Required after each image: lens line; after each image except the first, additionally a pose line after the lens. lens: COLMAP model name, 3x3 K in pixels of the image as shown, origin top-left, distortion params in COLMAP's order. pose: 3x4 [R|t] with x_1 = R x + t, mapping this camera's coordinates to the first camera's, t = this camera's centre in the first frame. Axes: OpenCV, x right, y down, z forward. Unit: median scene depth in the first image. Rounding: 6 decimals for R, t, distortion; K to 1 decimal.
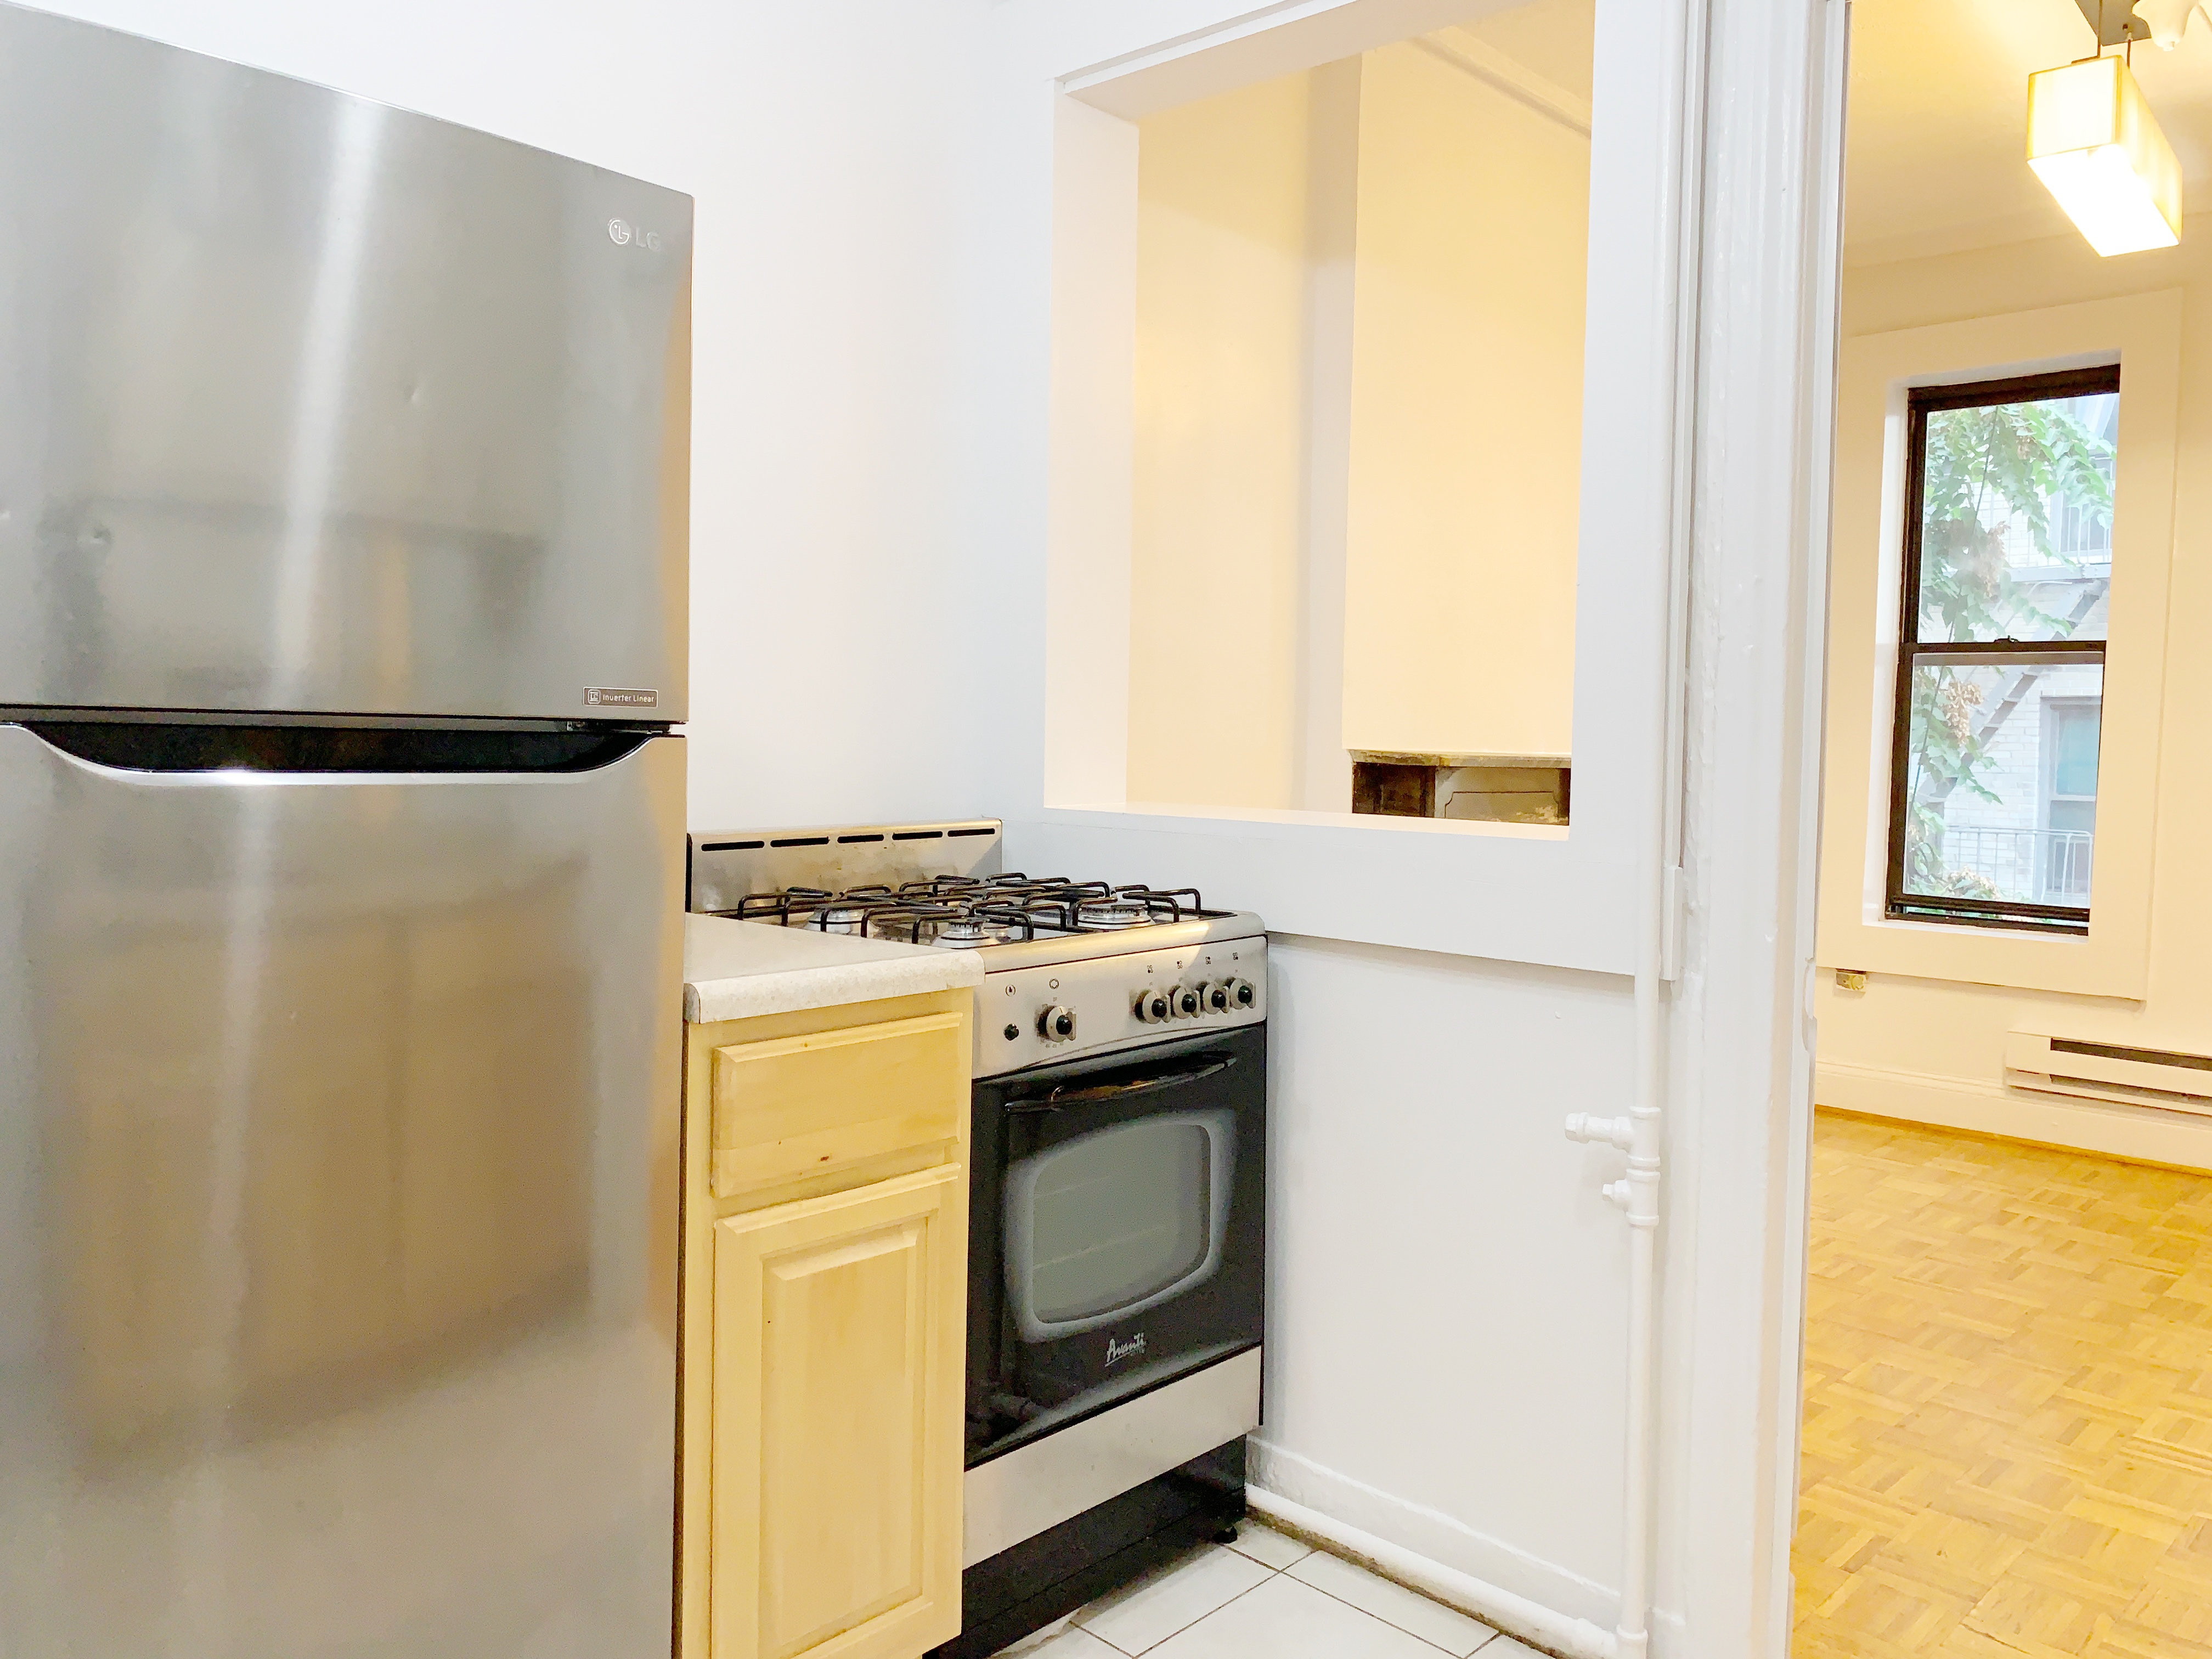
lens RADIAL K [[1695.1, 0, 1088.3], [0, 1695.1, 823.1], [0, 0, 1]] dist [0.021355, -0.022592]
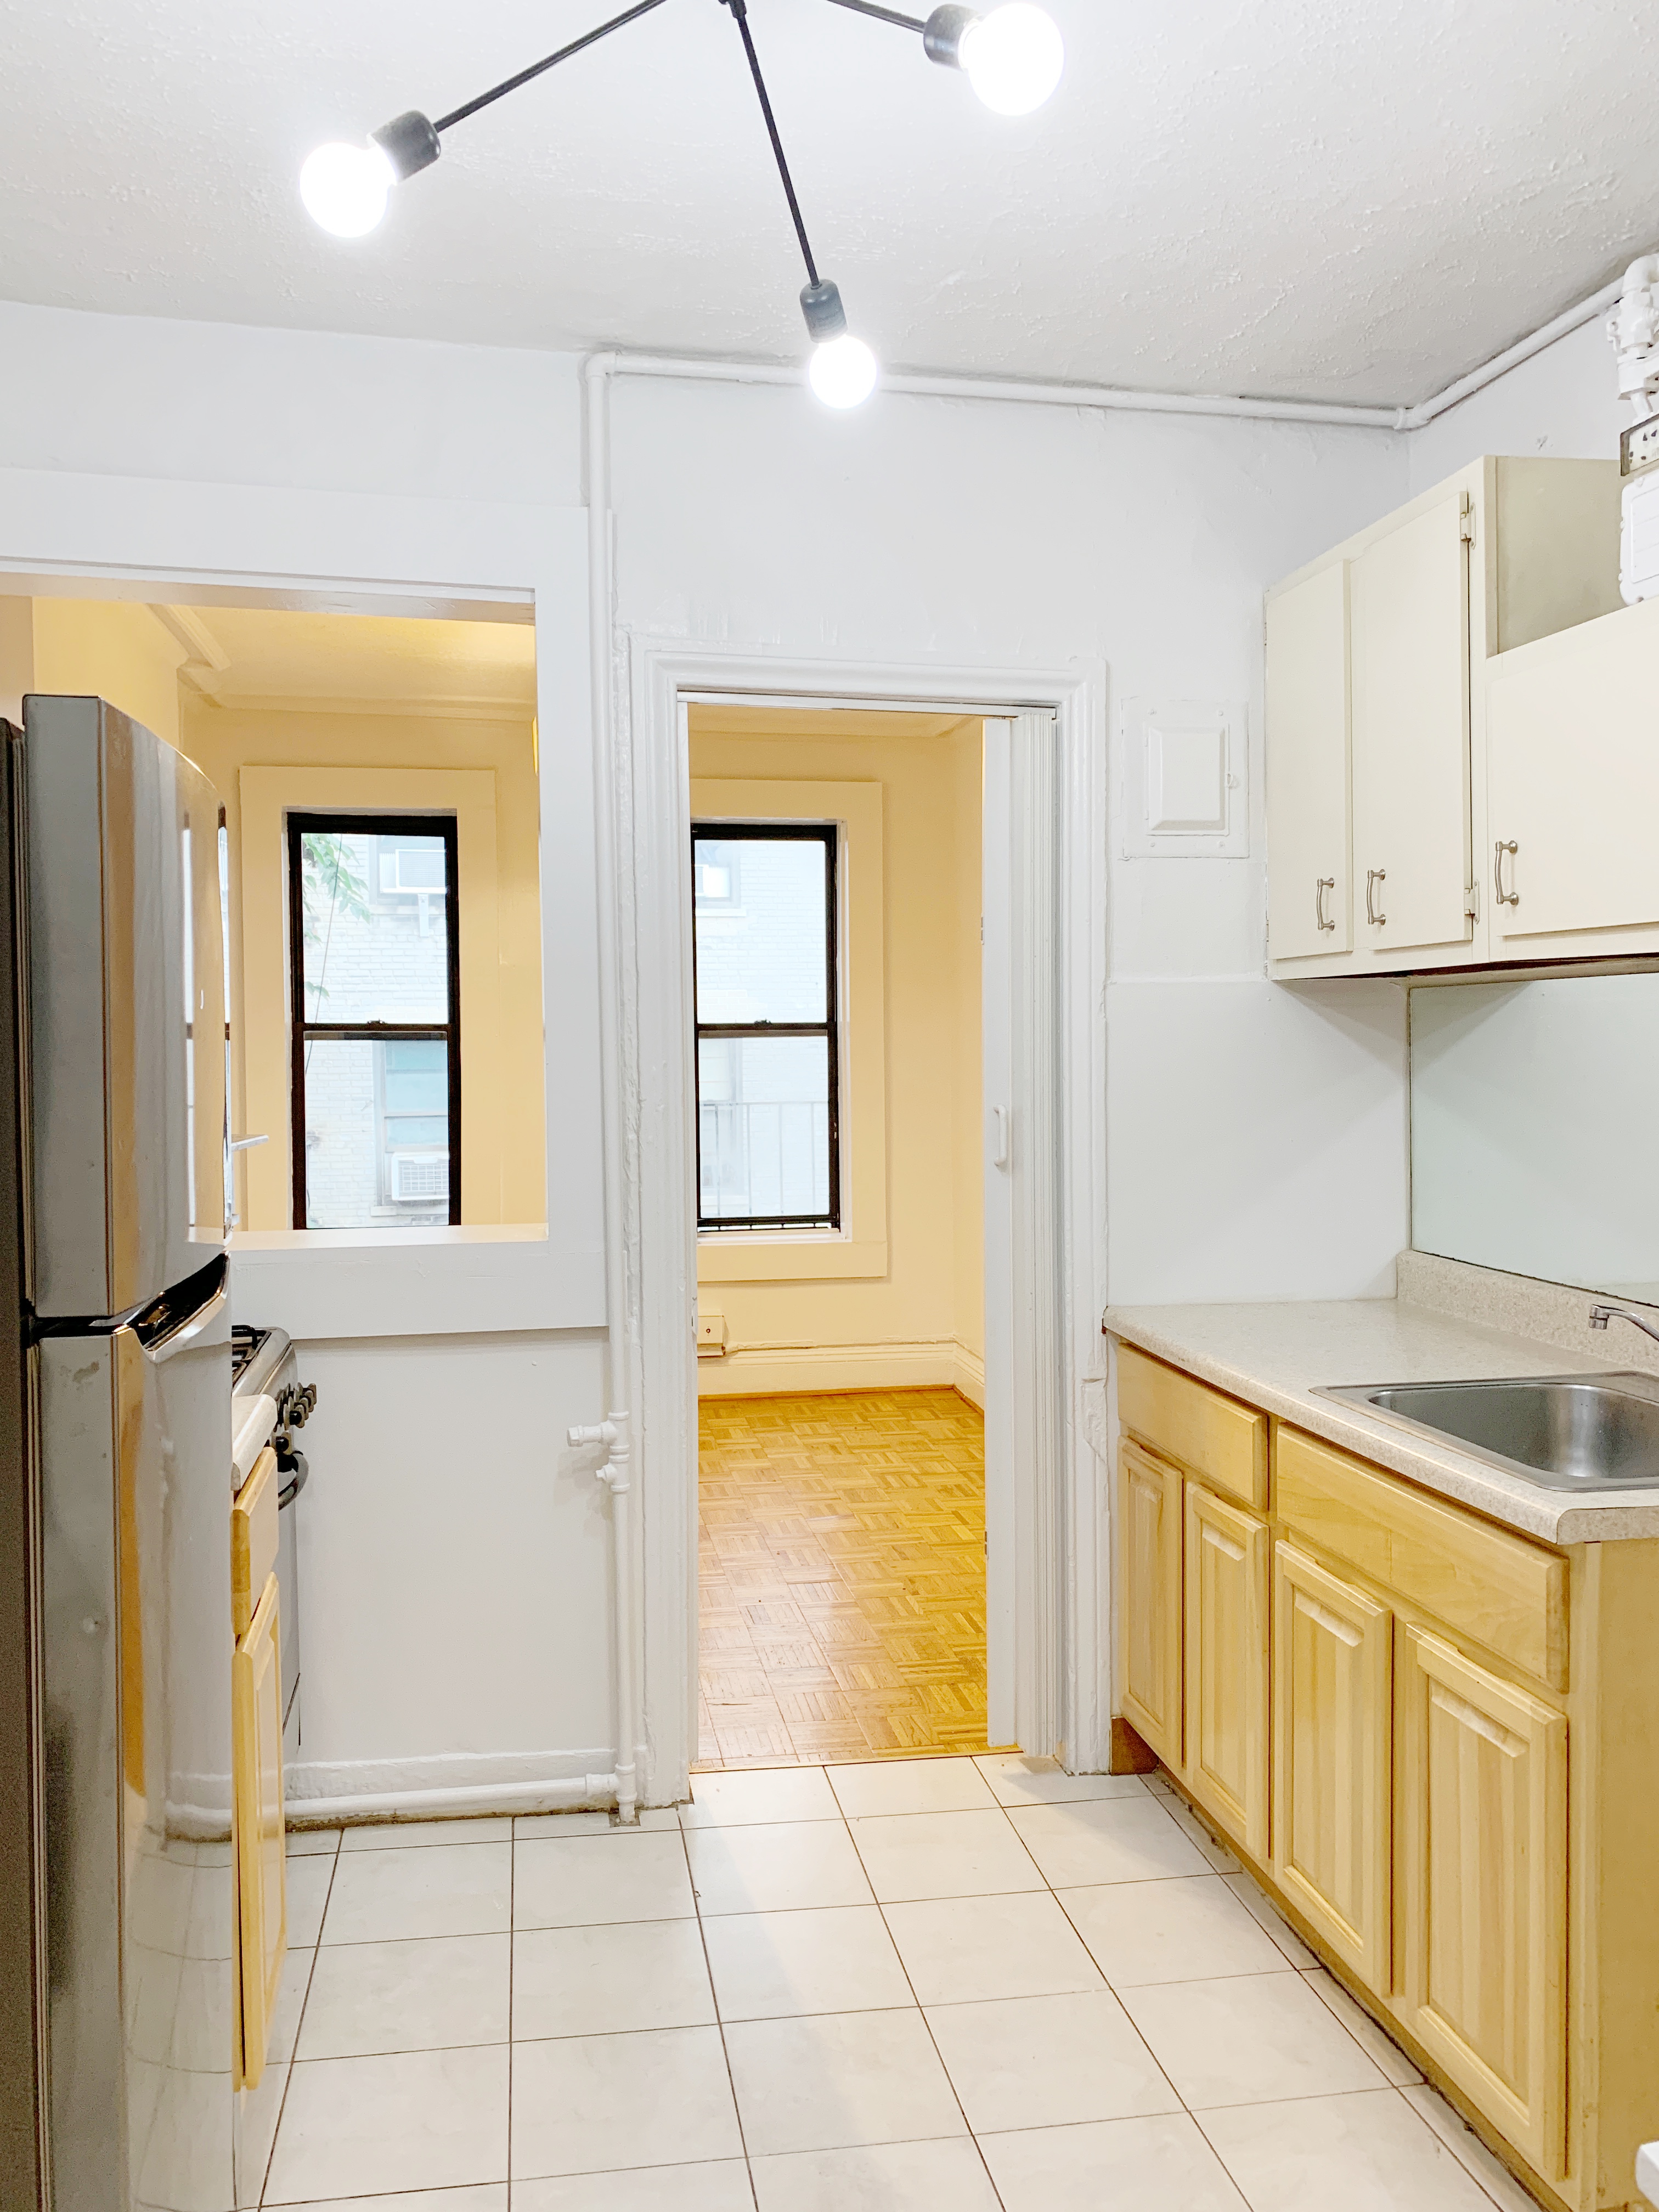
lens RADIAL K [[1695.1, 0, 836.6], [0, 1695.1, 1122.6], [0, 0, 1]] dist [0.021355, -0.022592]
pose [[0.575254, -0.058908, 0.815851, -0.328064], [0.061225, 0.997706, 0.028869, -0.051107], [-0.815680, 0.033344, 0.577541, -0.012569]]
